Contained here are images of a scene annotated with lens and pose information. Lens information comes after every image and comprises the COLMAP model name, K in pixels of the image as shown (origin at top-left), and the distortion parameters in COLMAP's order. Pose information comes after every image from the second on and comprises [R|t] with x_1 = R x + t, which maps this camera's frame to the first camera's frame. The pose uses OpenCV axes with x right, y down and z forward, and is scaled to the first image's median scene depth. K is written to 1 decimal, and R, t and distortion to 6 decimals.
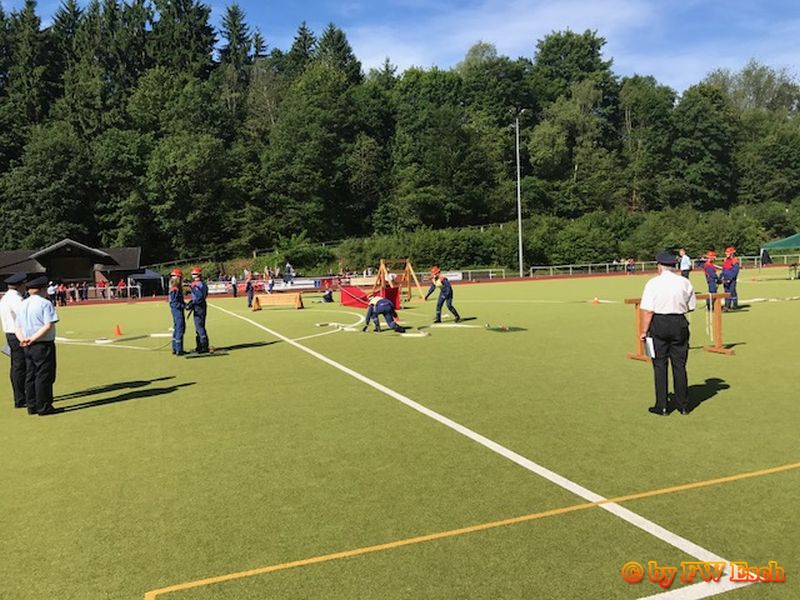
lens RADIAL K [[655.4, 0, 396.9], [0, 655.4, 285.2], [0, 0, 1]] dist [0.049367, -0.074747]
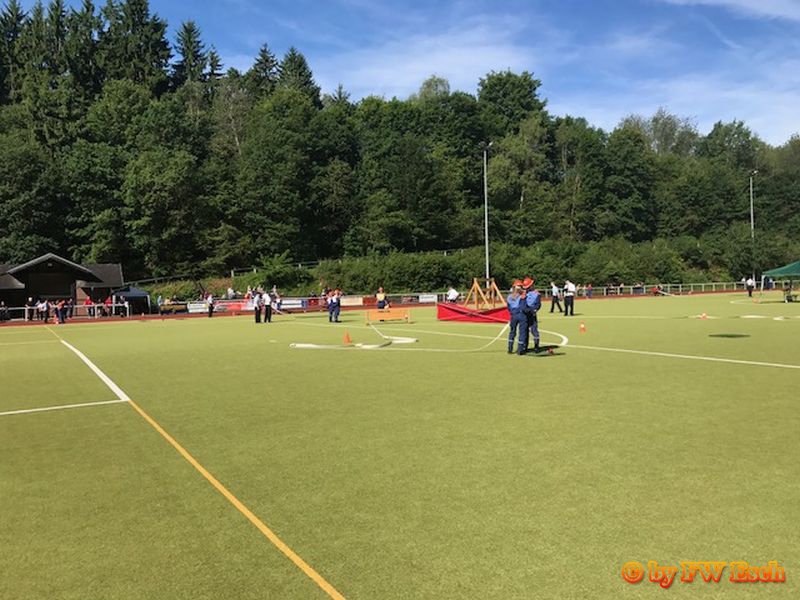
lens RADIAL K [[655.4, 0, 390.4], [0, 655.4, 288.0], [0, 0, 1]] dist [0.049367, -0.074747]
pose [[0.984796, 0.014809, 0.173083, -0.138660], [-0.008896, 0.999352, -0.034888, 0.006275], [-0.173488, 0.032817, 0.984289, -0.011741]]
